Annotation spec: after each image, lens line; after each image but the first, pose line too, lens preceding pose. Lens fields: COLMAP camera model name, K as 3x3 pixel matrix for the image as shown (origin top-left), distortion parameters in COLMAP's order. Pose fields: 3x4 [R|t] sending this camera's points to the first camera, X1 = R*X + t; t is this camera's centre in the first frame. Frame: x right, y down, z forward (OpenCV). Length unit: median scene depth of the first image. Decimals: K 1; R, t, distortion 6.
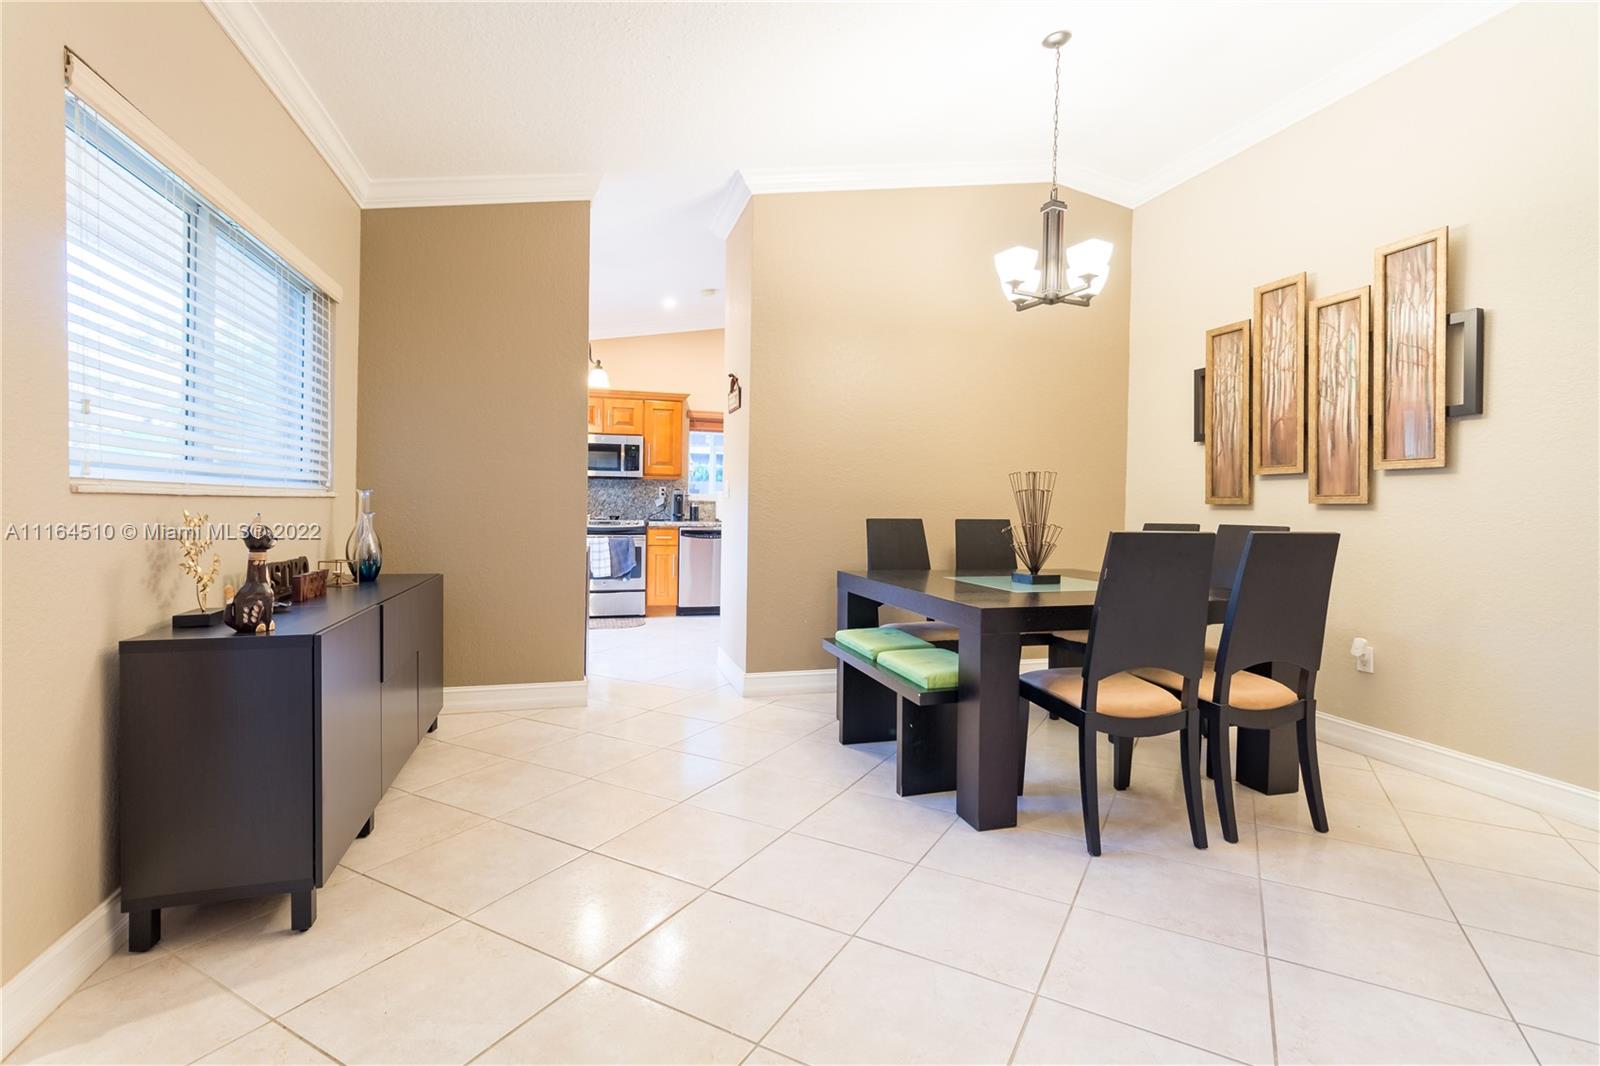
lens RADIAL K [[748.1, 0, 794.3], [0, 748.1, 513.5], [0, 0, 1]] dist [0.000378, 0.000246]
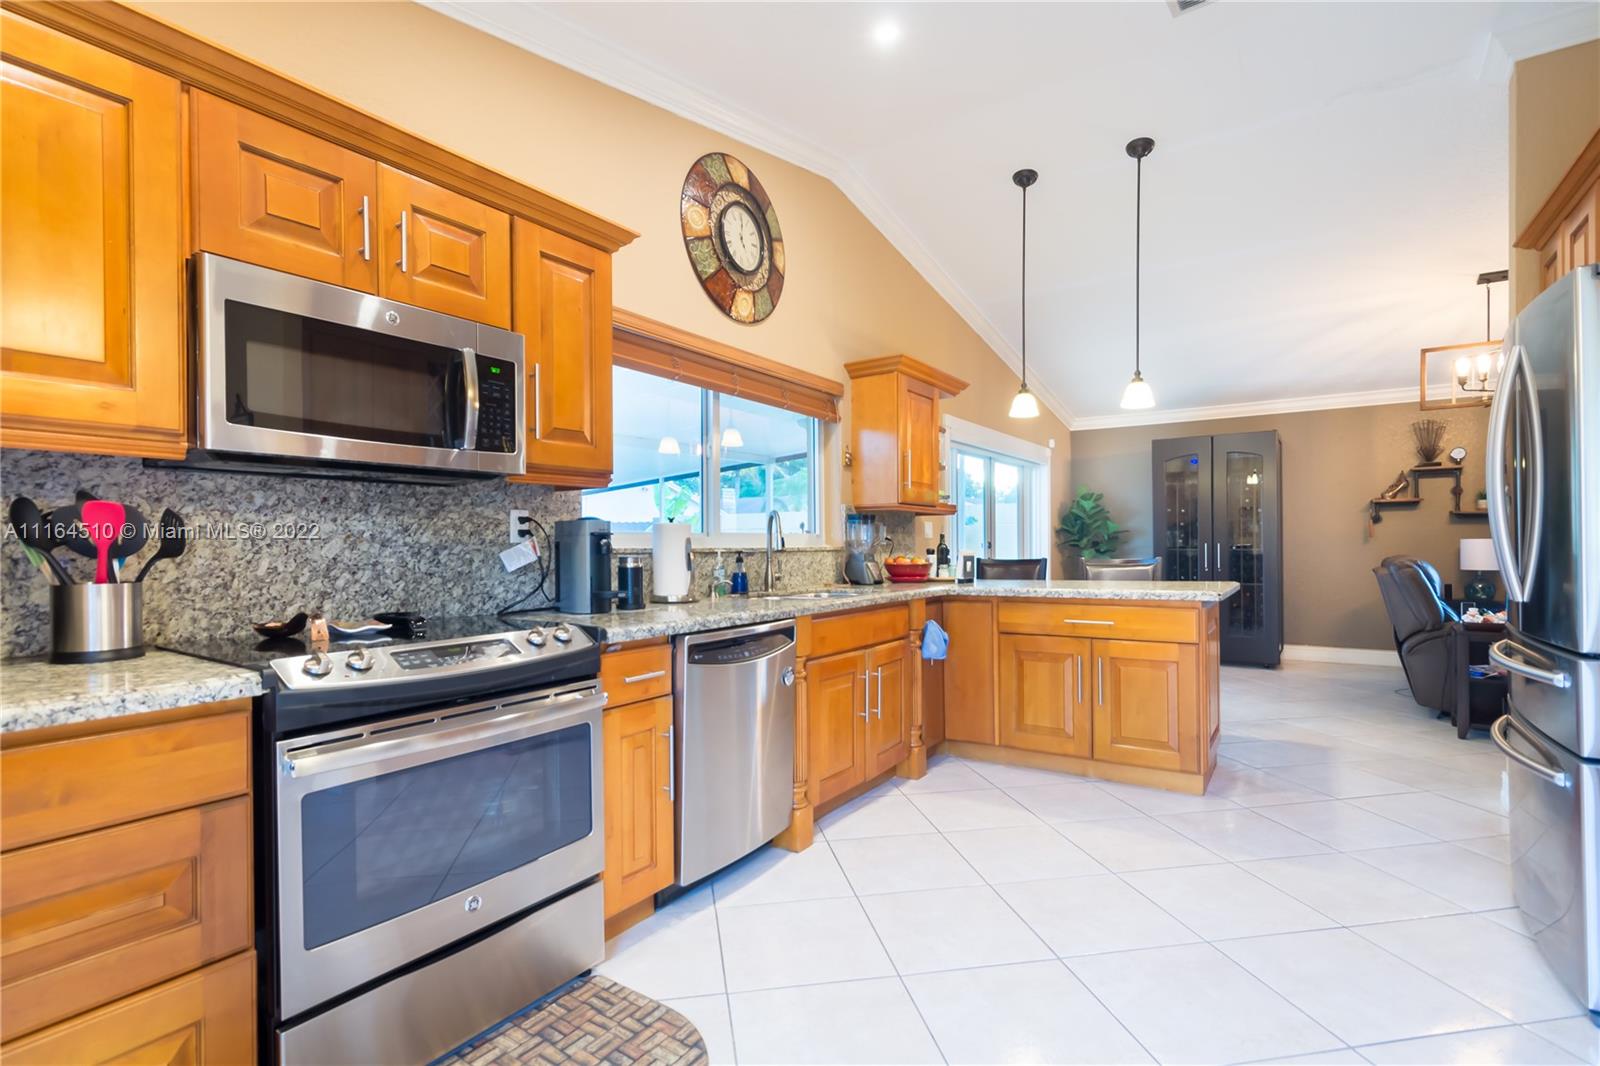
lens RADIAL K [[753.6, 0, 791.0], [0, 753.6, 551.0], [0, 0, 1]] dist [0.001052, 0.000491]
pose [[0.771872, -0.029126, 0.635111, -0.299734], [0.026487, 0.999556, 0.013649, -0.019623], [-0.635226, 0.006287, 0.772300, 0.682770]]
